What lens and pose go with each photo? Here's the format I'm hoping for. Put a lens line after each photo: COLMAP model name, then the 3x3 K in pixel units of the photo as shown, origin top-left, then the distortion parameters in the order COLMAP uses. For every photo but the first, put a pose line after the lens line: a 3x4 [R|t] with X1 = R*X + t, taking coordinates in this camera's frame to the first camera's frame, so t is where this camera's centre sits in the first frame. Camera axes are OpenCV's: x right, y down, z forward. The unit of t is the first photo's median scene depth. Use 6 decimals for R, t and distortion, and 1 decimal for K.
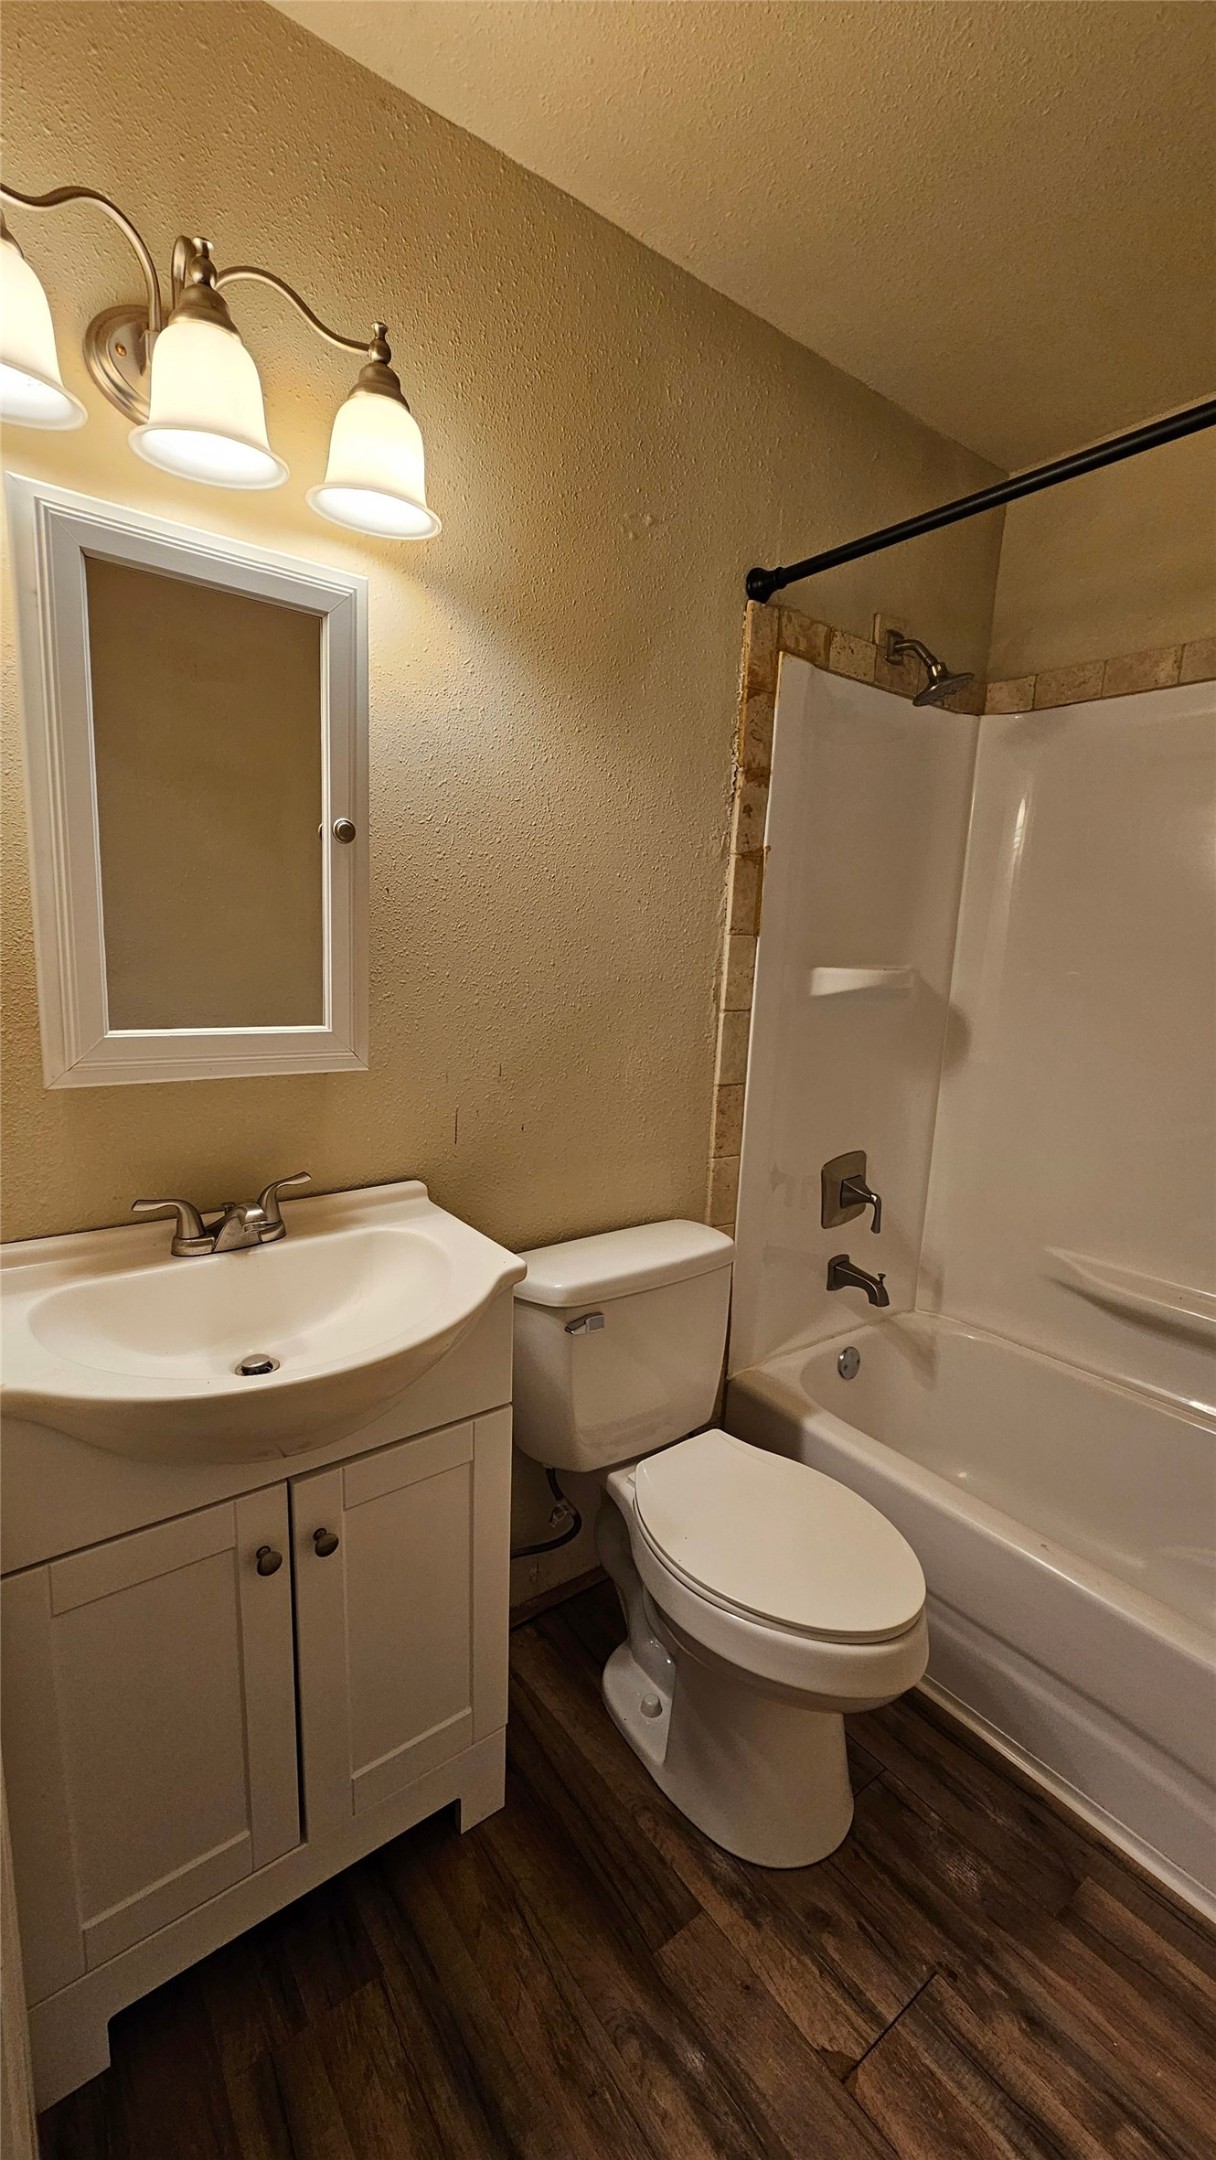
lens RADIAL K [[882.3, 0, 610.2], [0, 882.3, 1086.7], [0, 0, 1]] dist [0.002192, -0.000604]
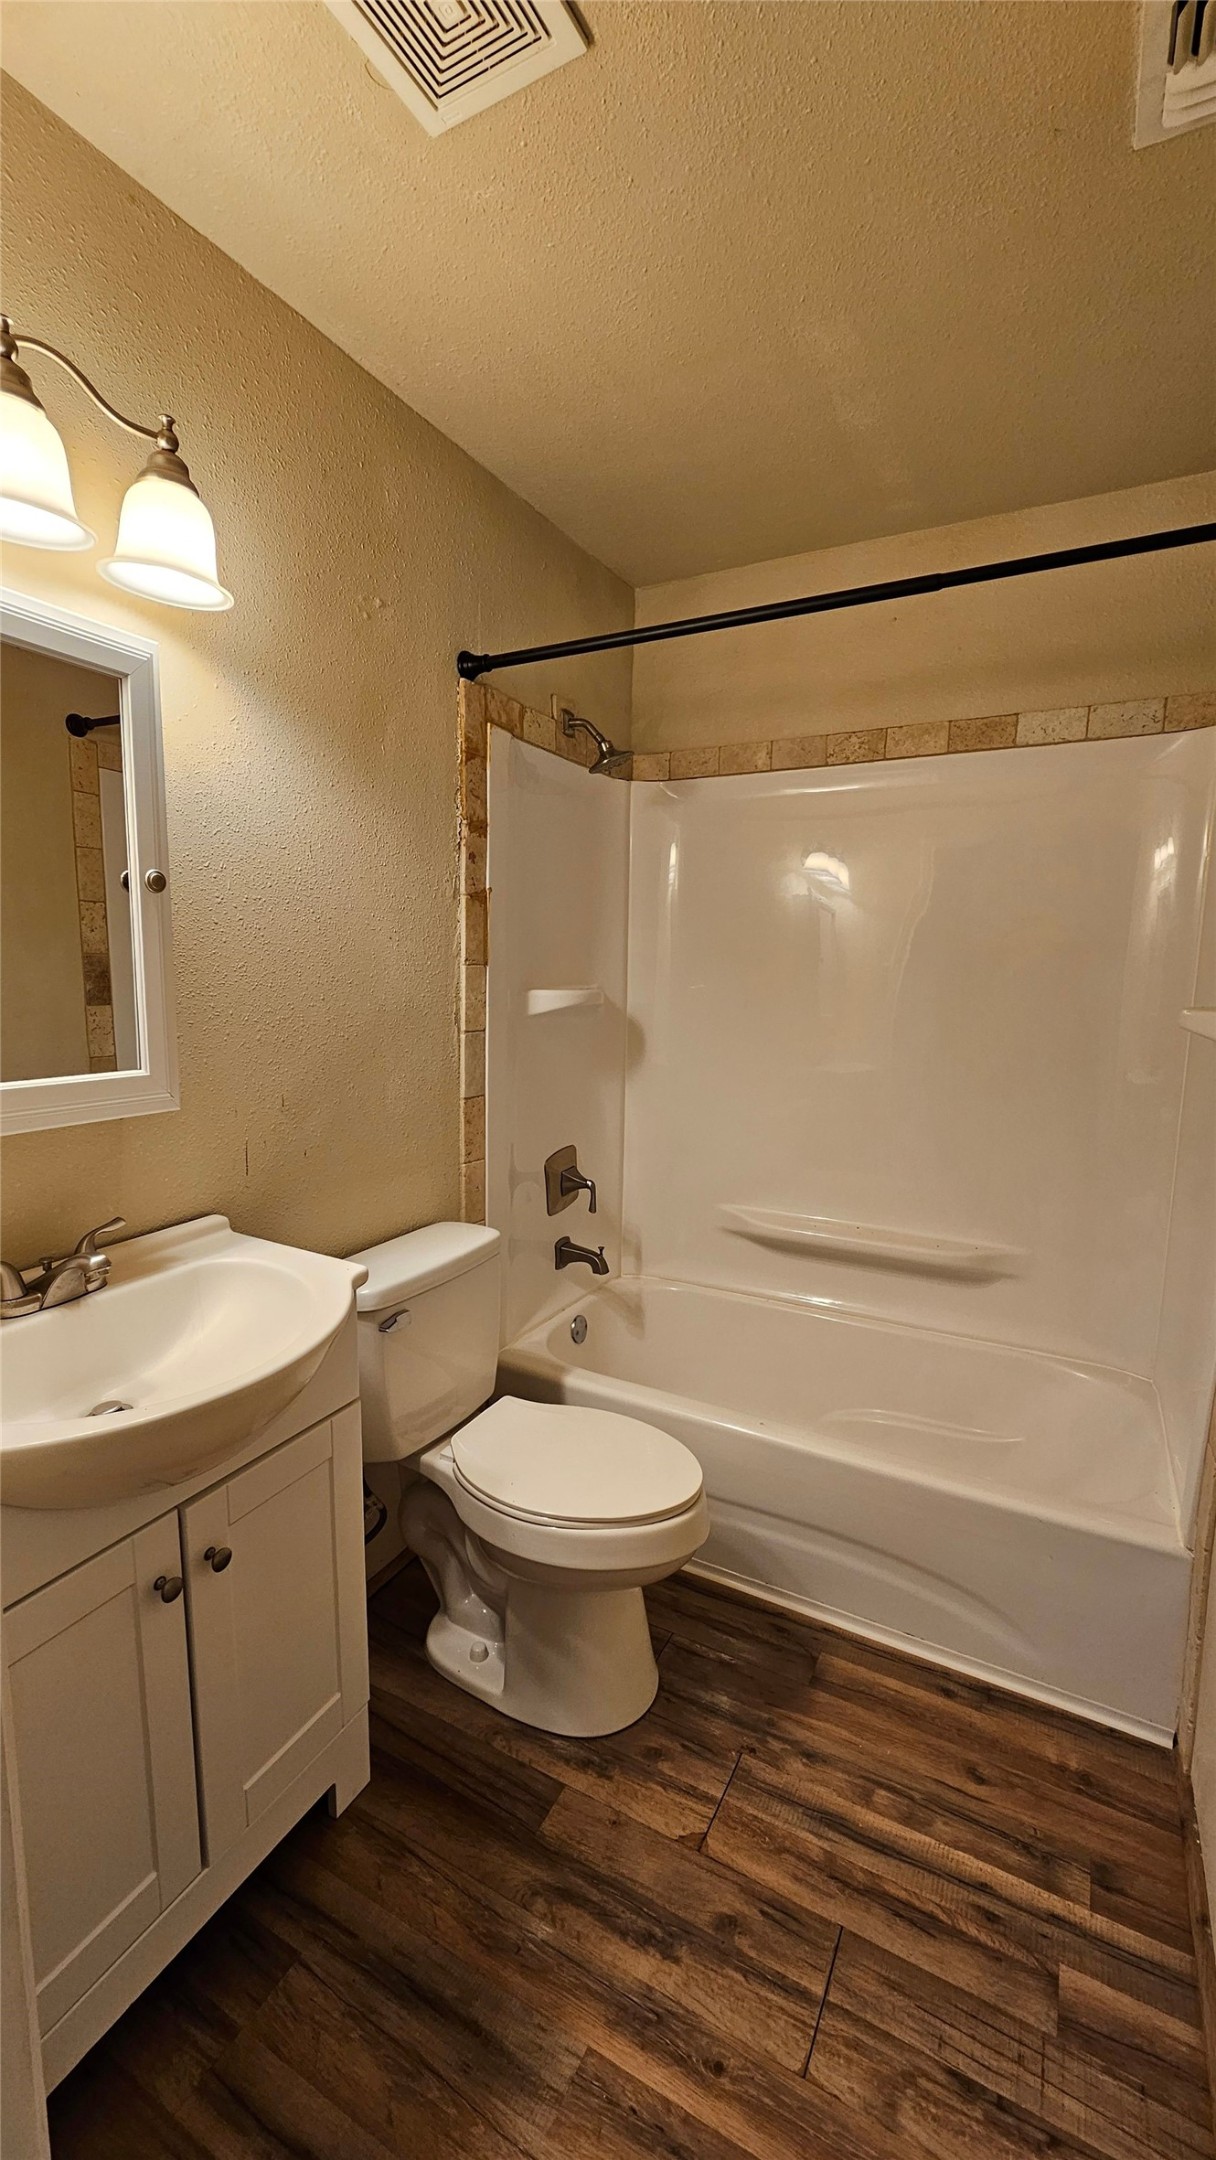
lens RADIAL K [[882.3, 0, 599.0], [0, 882.3, 1080.8], [0, 0, 1]] dist [0.002192, -0.000604]
pose [[0.911281, -0.080180, 0.403903, -0.240235], [0.091030, 0.995818, -0.007698, 0.000190], [-0.401597, 0.043782, 0.914769, -0.137591]]
